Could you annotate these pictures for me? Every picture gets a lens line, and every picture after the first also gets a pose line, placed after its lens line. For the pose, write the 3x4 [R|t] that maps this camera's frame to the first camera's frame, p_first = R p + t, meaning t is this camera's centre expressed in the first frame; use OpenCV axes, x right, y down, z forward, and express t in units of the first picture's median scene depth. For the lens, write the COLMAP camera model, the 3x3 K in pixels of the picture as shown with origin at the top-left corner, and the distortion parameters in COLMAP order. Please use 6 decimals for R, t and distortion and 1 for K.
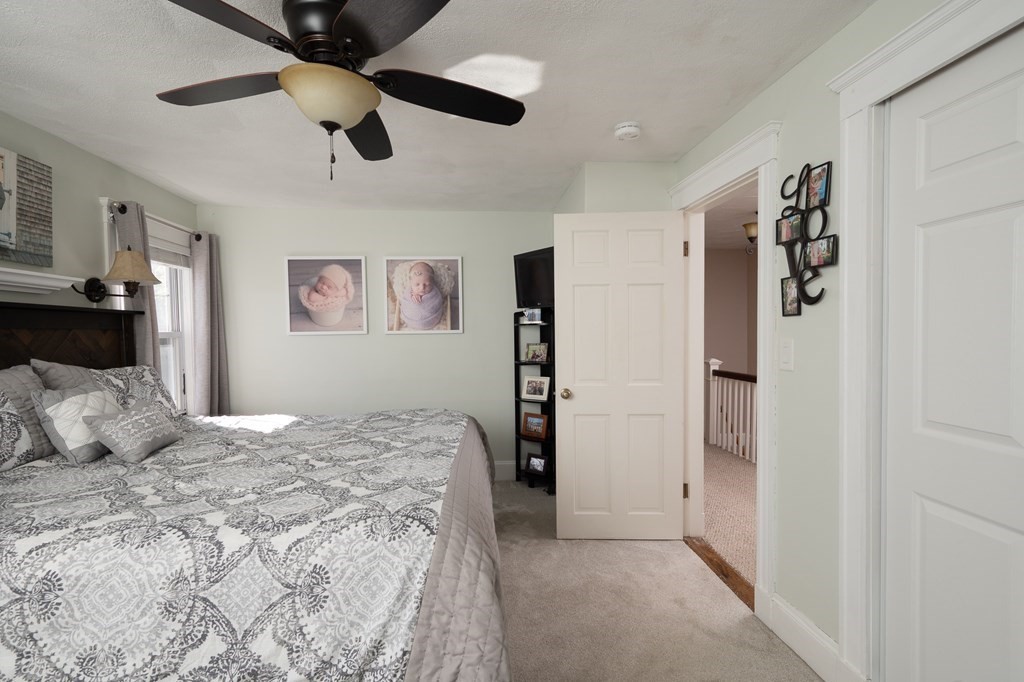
lens RADIAL K [[477.2, 0, 520.2], [0, 477.2, 337.9], [0, 0, 1]] dist [0.004281, 0.000010]
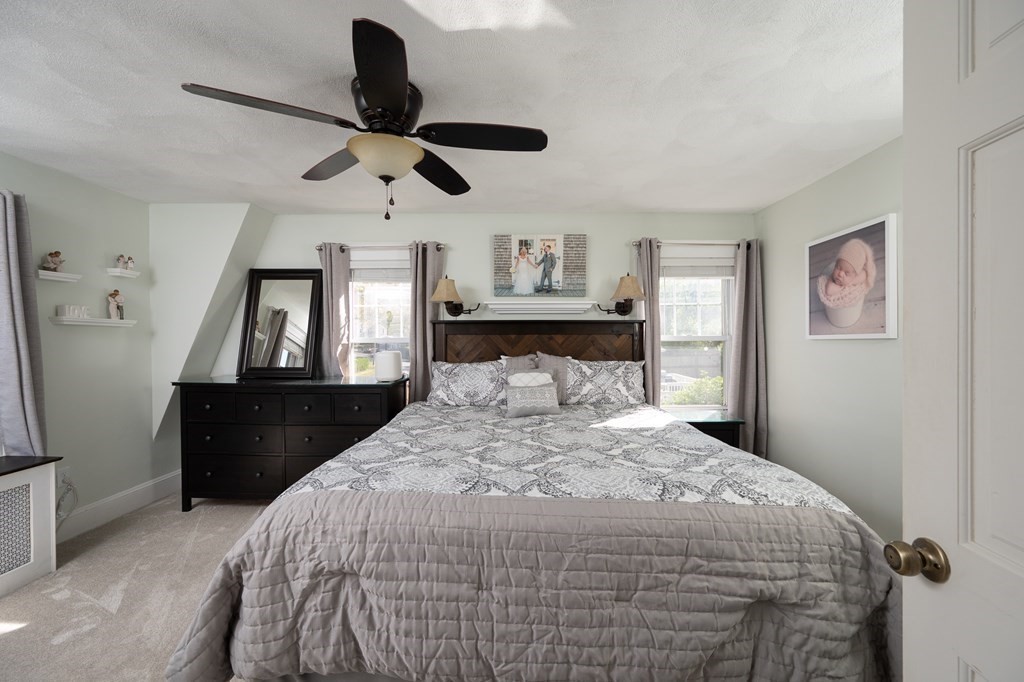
lens RADIAL K [[406.1, 0, 517.8], [0, 406.1, 342.2], [0, 0, 1]] dist [0.002684, 0.000196]
pose [[-0.110995, 0.015038, -0.993707, 0.537922], [-0.009267, 0.999826, 0.016166, -0.015369], [0.993778, 0.011003, -0.110836, 1.192776]]
